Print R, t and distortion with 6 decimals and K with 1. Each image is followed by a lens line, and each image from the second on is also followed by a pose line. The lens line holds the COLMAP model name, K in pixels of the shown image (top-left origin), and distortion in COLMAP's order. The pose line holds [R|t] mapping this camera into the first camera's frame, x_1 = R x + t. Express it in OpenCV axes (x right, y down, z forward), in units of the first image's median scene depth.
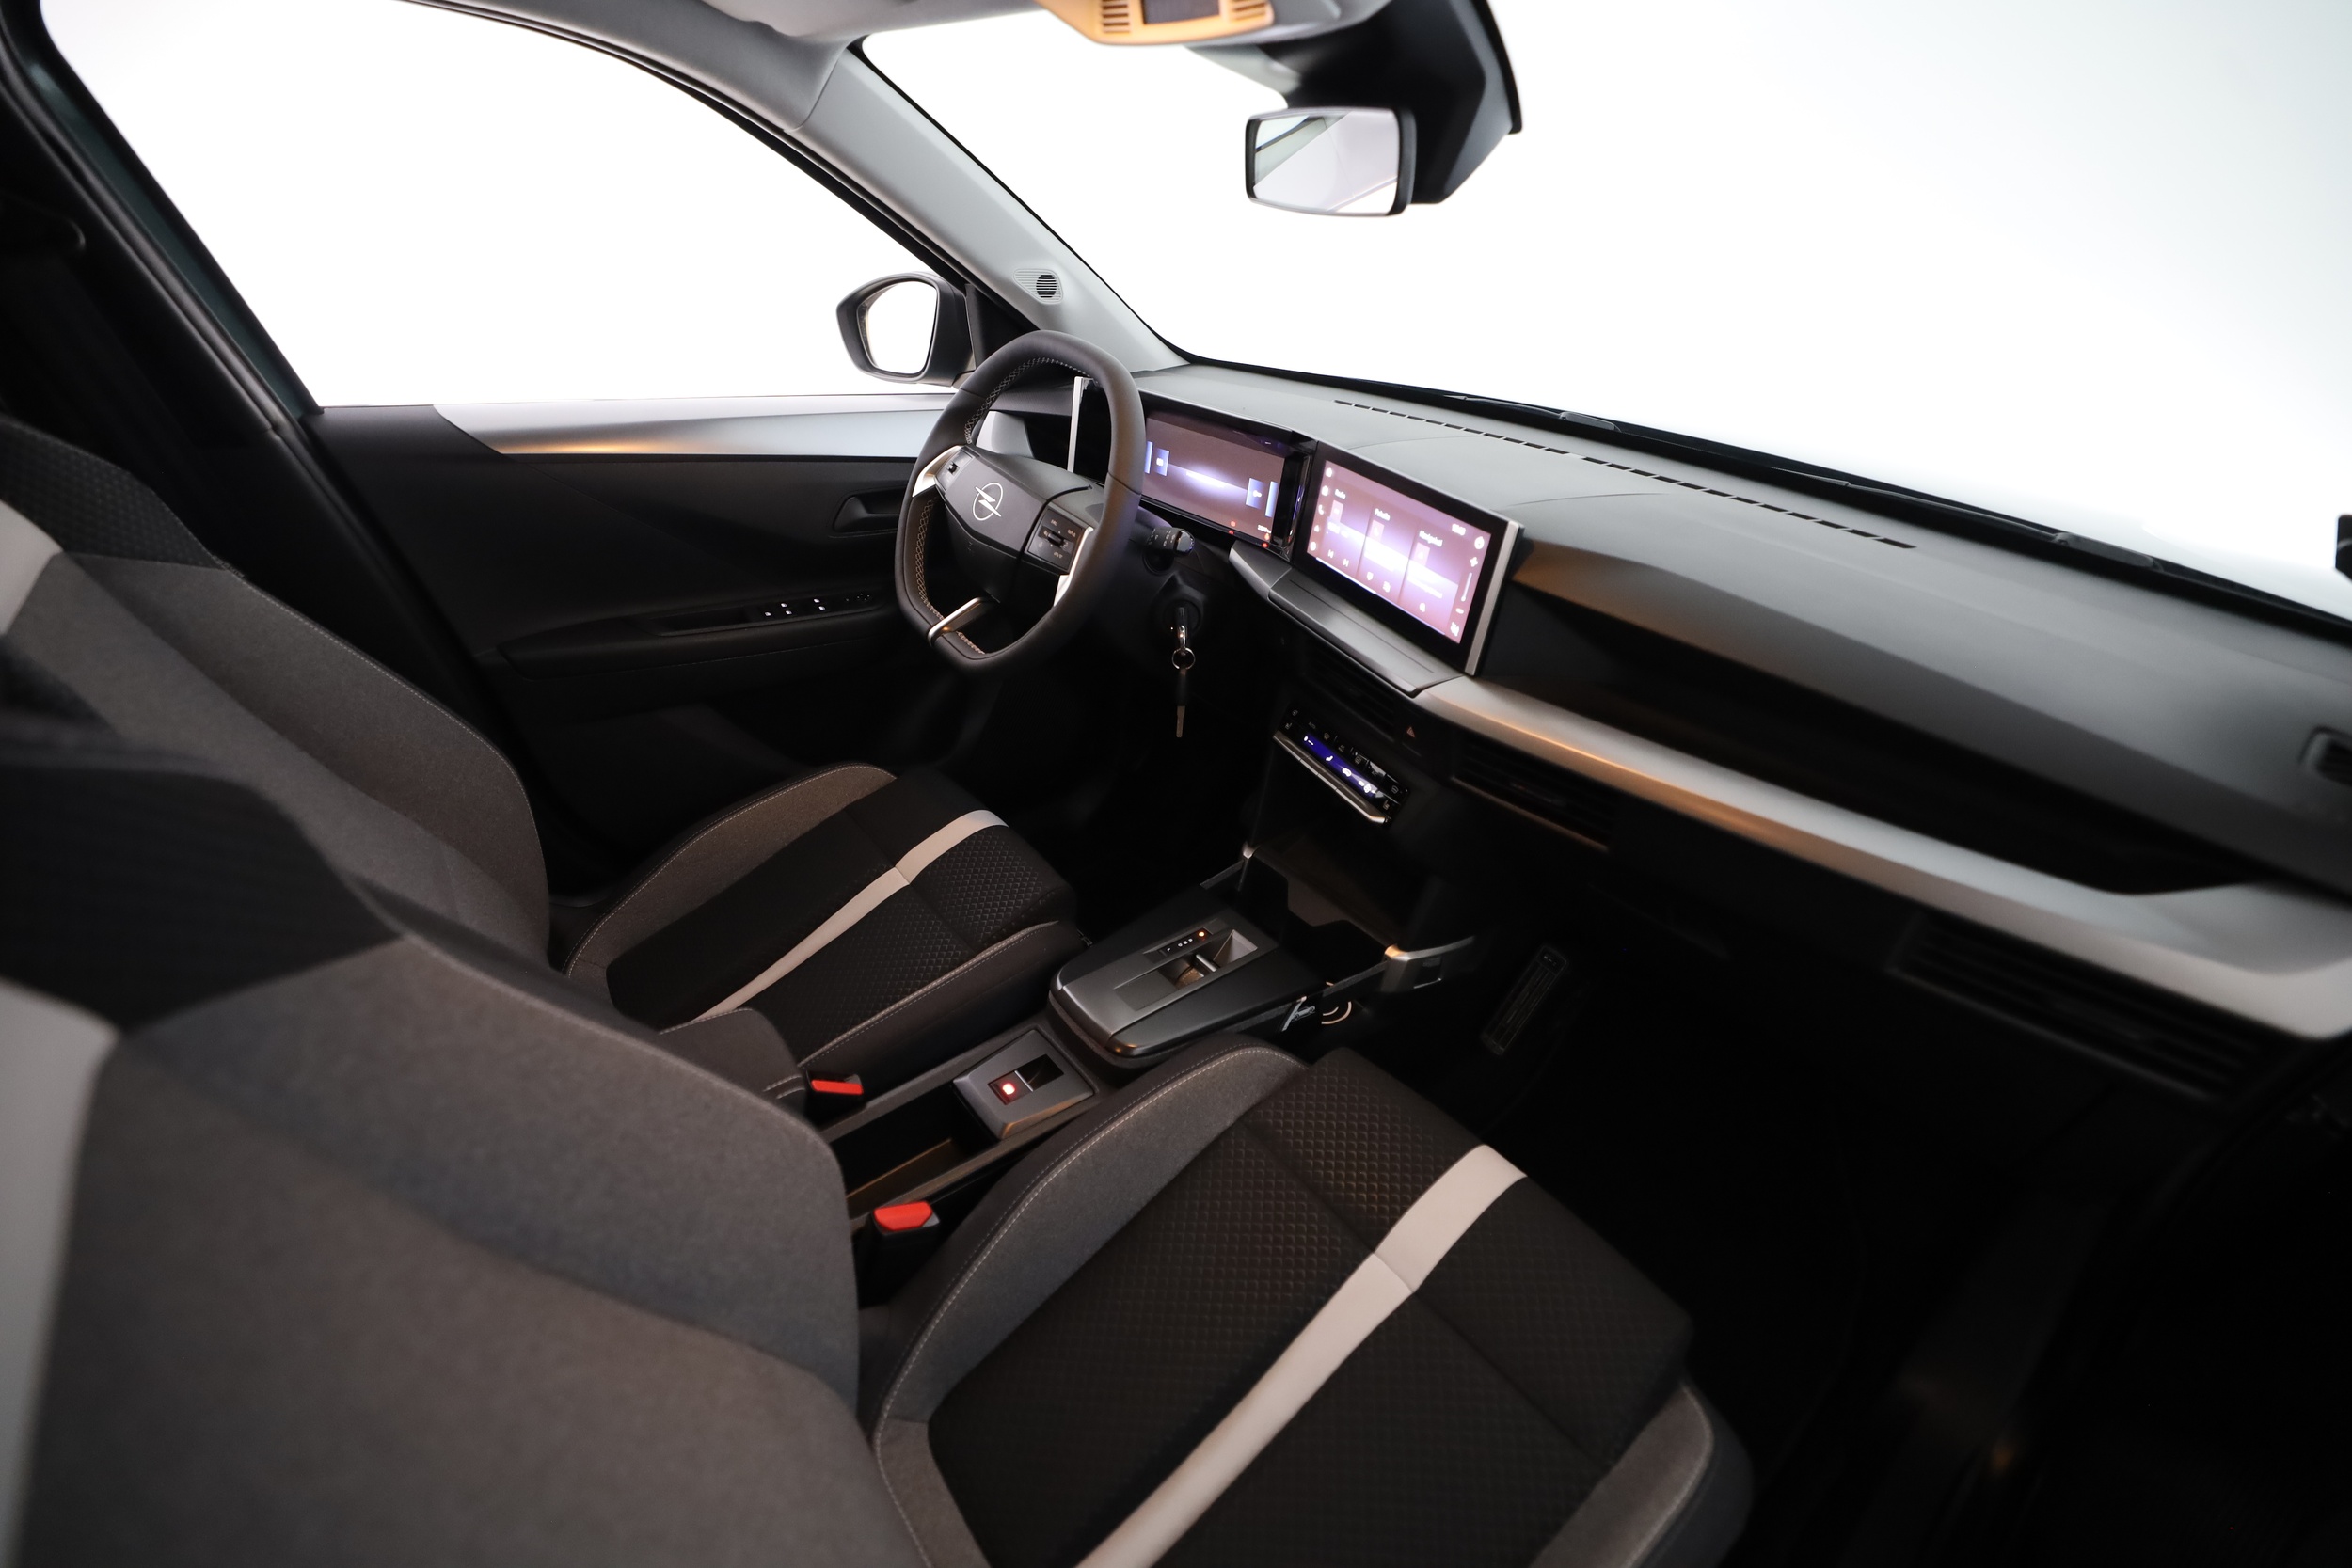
lens RADIAL K [[1013.4, 0, 1252.9], [0, 1013.4, 805.8], [0, 0, 1]] dist [-0.001043, -0.000140]
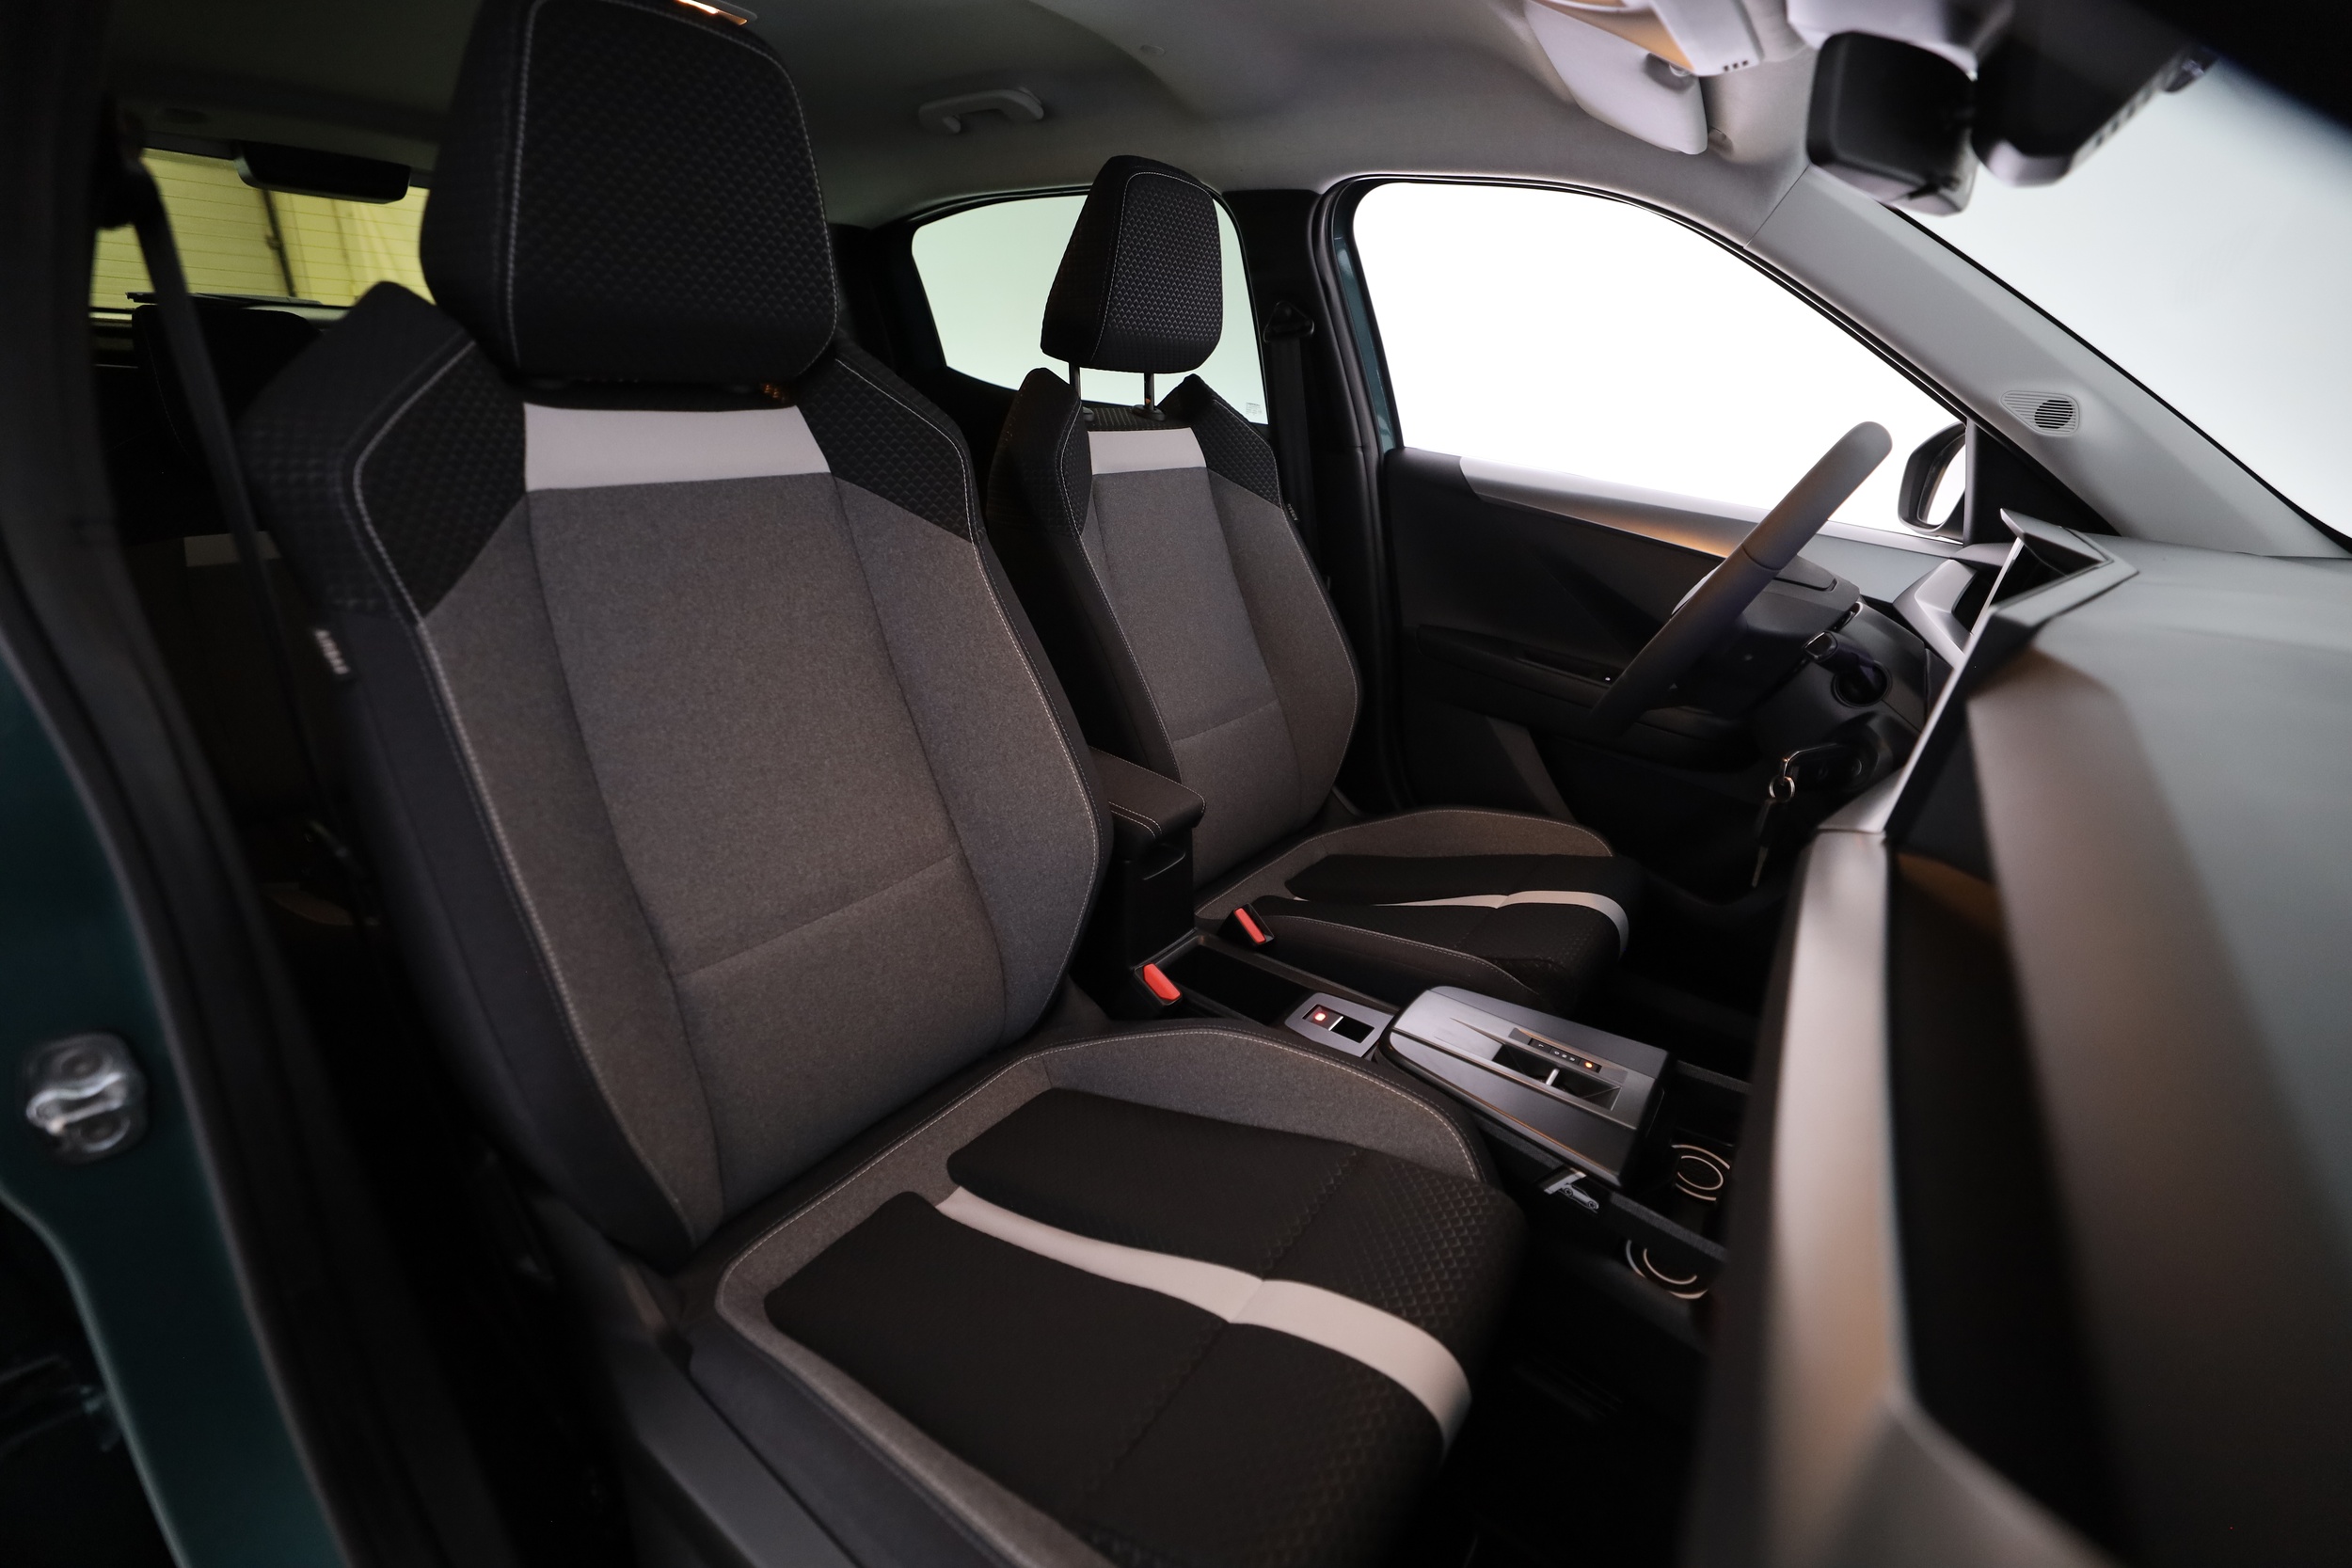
lens RADIAL K [[1023.1, 0, 1176.0], [0, 1023.1, 784.0], [0, 0, 1]] dist [0.026574, 0.000222]
pose [[0.278922, 0.344983, -0.896208, 0.554791], [-0.548706, 0.823152, 0.146091, -0.002681], [0.788114, 0.451007, 0.418890, 0.271870]]
